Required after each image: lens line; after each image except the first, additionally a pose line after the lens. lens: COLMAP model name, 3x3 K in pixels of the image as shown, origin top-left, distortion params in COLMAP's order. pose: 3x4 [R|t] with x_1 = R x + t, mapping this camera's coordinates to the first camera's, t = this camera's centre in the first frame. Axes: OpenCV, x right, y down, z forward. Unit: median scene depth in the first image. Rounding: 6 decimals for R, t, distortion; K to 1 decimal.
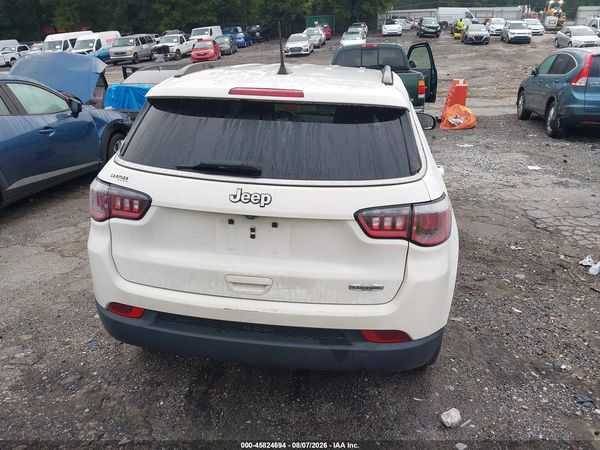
lens RADIAL K [[468.1, 0, 299.1], [0, 468.1, 217.0], [0, 0, 1]] dist [0.016731, -0.011504]
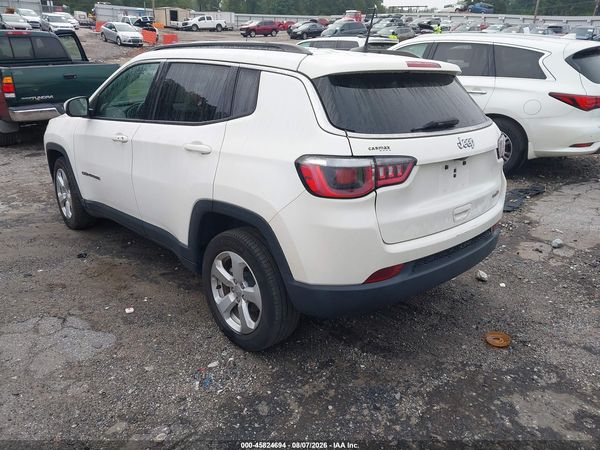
lens RADIAL K [[468.1, 0, 299.1], [0, 468.1, 217.0], [0, 0, 1]] dist [0.016731, -0.011504]
pose [[0.630716, -0.255724, 0.732668, -1.300767], [0.247793, 0.961084, 0.122136, -0.109175], [-0.735388, 0.104517, 0.669537, 0.442850]]
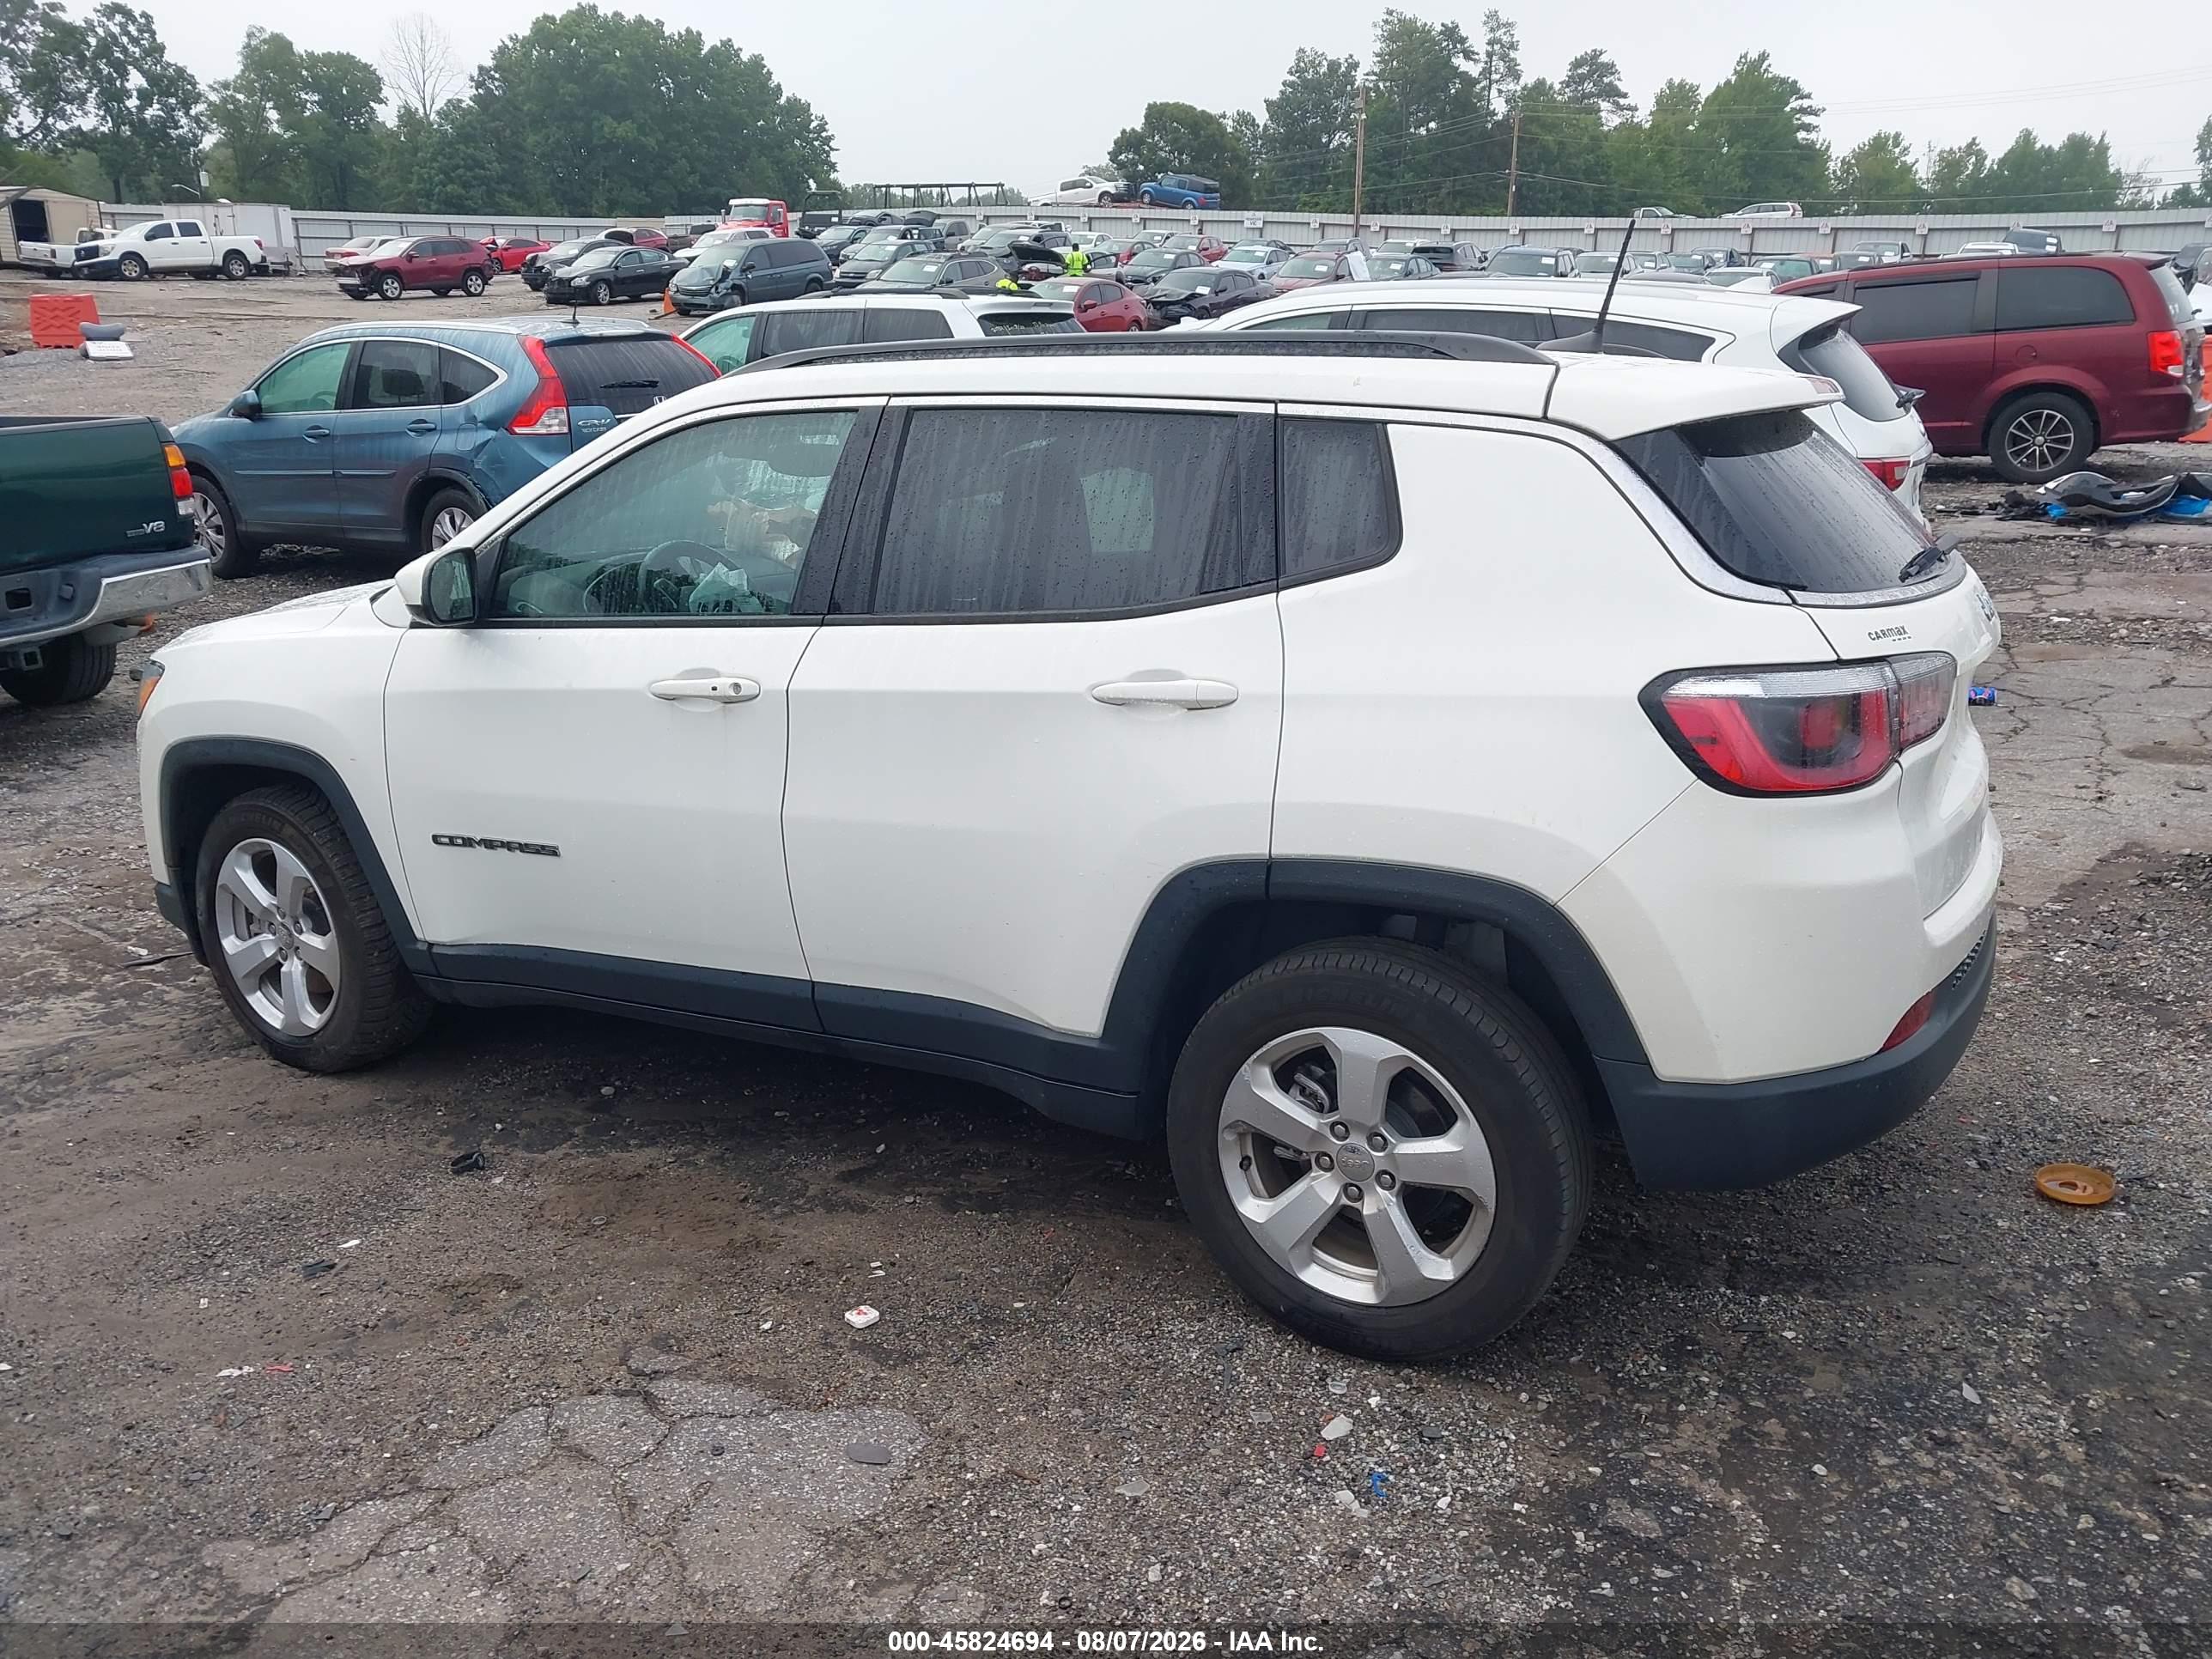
lens RADIAL K [[1725.7, 0, 1102.7], [0, 1725.7, 799.9], [0, 0, 1]] dist [0.016731, -0.011504]
pose [[0.369772, -0.248353, 0.895315, -1.777006], [0.321256, 0.938355, 0.127610, -0.319640], [-0.871816, 0.240438, 0.426762, 0.985767]]
